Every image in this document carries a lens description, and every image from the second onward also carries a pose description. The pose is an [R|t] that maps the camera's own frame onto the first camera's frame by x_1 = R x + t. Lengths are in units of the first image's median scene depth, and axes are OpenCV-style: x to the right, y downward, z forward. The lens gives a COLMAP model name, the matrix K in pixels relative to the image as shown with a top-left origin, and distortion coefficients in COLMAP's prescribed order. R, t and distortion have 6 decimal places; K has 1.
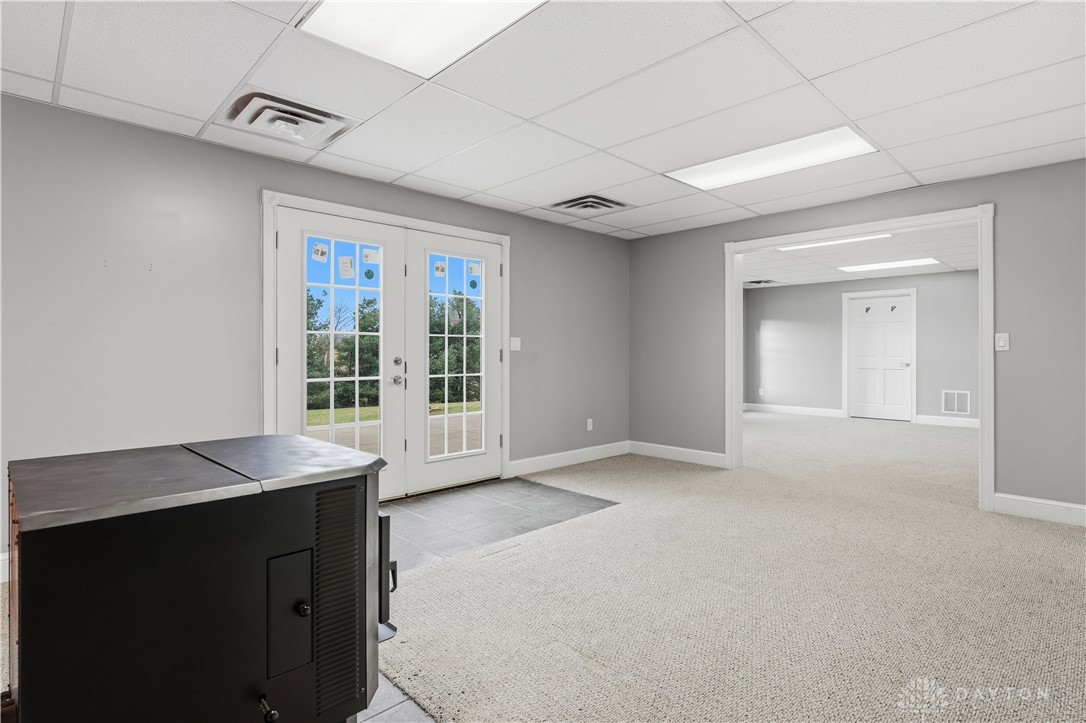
lens RADIAL K [[544.8, 0, 543.2], [0, 544.8, 361.6], [0, 0, 1]] dist [0.003437, 0.000289]
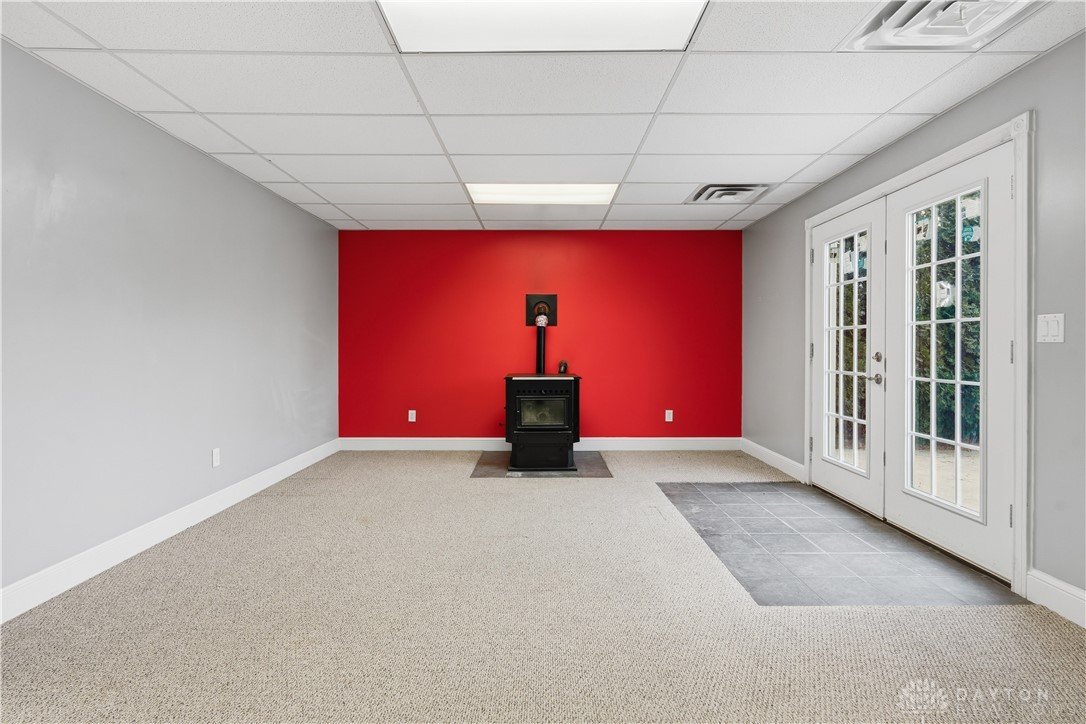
lens RADIAL K [[544.8, 0, 544.6], [0, 544.8, 352.4], [0, 0, 1]] dist [0.003437, 0.000289]
pose [[-0.697982, 0.012352, -0.716009, 0.705882], [-0.003046, 0.999791, 0.020217, -0.023661], [0.716109, 0.016292, -0.697799, 1.214173]]
